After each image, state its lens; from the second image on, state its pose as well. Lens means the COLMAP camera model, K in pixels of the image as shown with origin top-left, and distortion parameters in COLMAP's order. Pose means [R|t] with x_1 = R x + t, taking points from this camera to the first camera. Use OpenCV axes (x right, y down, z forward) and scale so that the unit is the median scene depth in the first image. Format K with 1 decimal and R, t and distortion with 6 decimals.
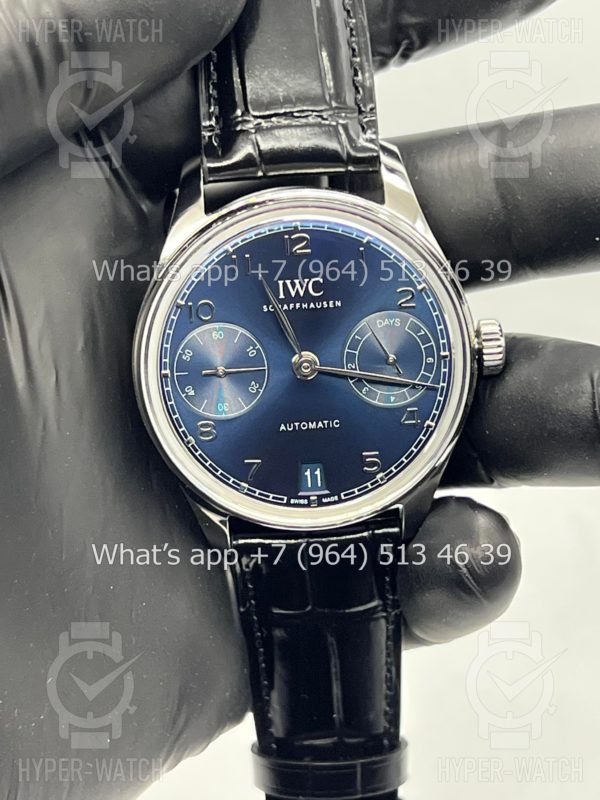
lens RADIAL K [[1952.1, 0, 305.9], [0, 1952.1, 397.2], [0, 0, 1]] dist [0.241242, 0.000000]
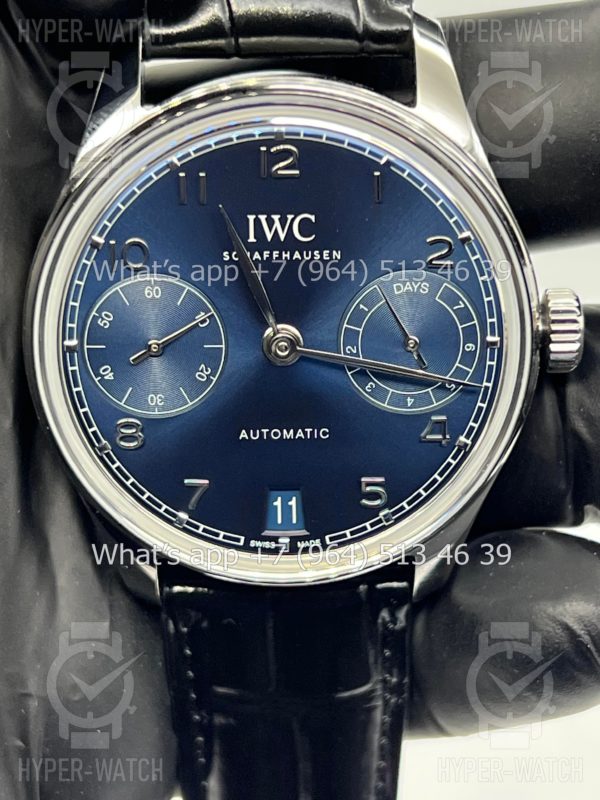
lens RADIAL K [[1952.1, 0, 308.4], [0, 1952.1, 400.9], [0, 0, 1]] dist [0.241242, 0.000000]
pose [[0.998453, 0.055598, -0.000069, 0.009679], [-0.055482, 0.996443, 0.063426, -0.039729], [0.003595, -0.063324, 0.997987, 0.334177]]
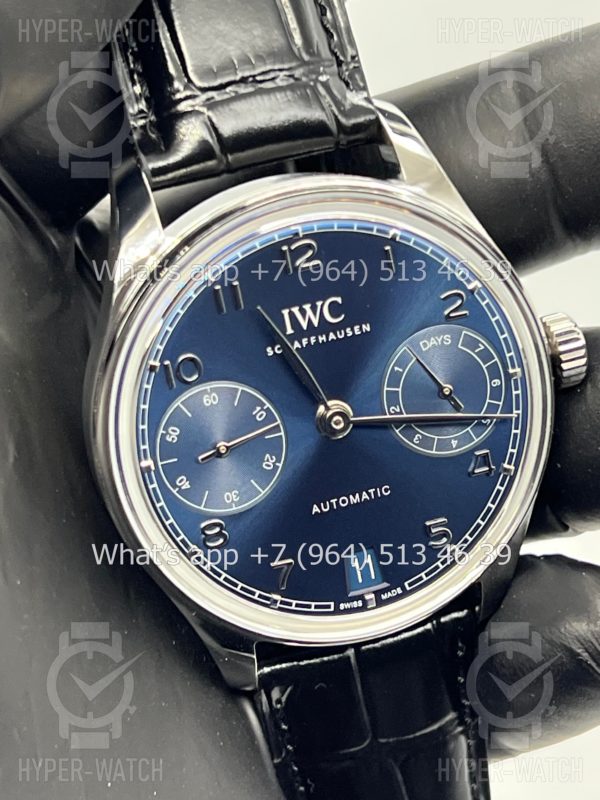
lens RADIAL K [[1952.1, 0, 293.8], [0, 1952.1, 405.8], [0, 0, 1]] dist [0.241242, 0.000000]
pose [[0.967469, -0.174466, 0.183208, -0.145706], [0.172833, 0.984635, 0.024969, -0.041735], [-0.184749, 0.007508, 0.982757, 0.290273]]
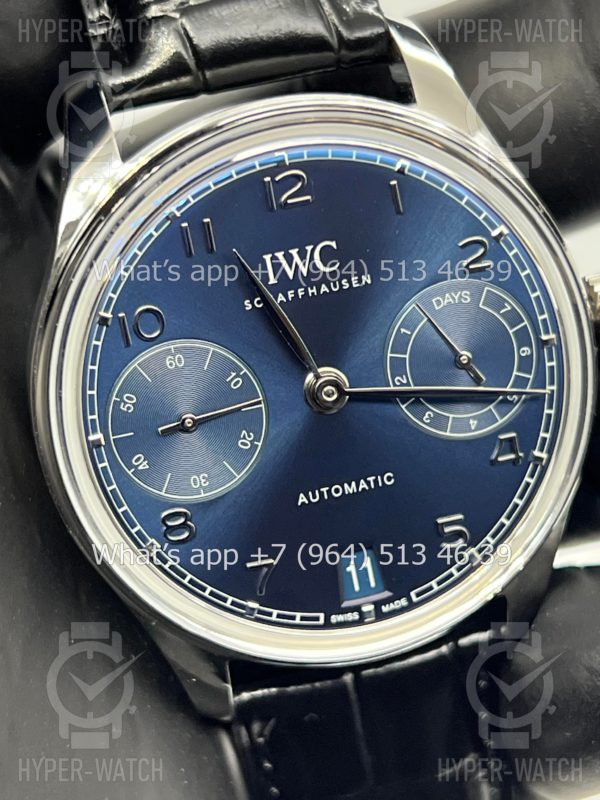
lens RADIAL K [[1952.1, 0, 299.4], [0, 1952.1, 406.4], [0, 0, 1]] dist [0.241242, 0.000000]
pose [[0.979265, -0.149963, 0.136200, -0.089966], [0.154145, 0.987833, -0.020632, -0.000338], [-0.131449, 0.041199, 0.990466, 0.407274]]
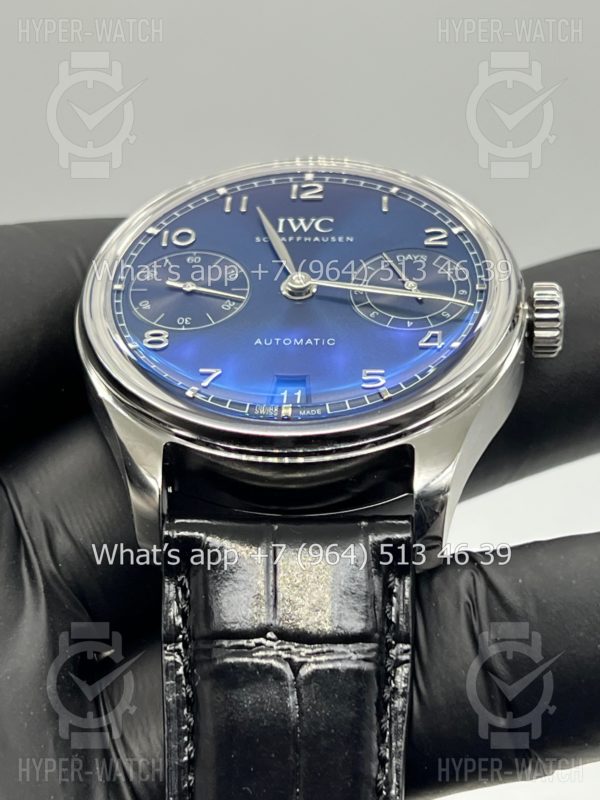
lens RADIAL K [[1952.1, 0, 299.5], [0, 1952.1, 399.7], [0, 0, 1]] dist [0.241242, 0.000000]
pose [[0.990358, 0.036156, -0.133731, 0.103717], [-0.131807, 0.543061, -0.829284, 0.641369], [0.042640, 0.838914, 0.542591, 0.617061]]
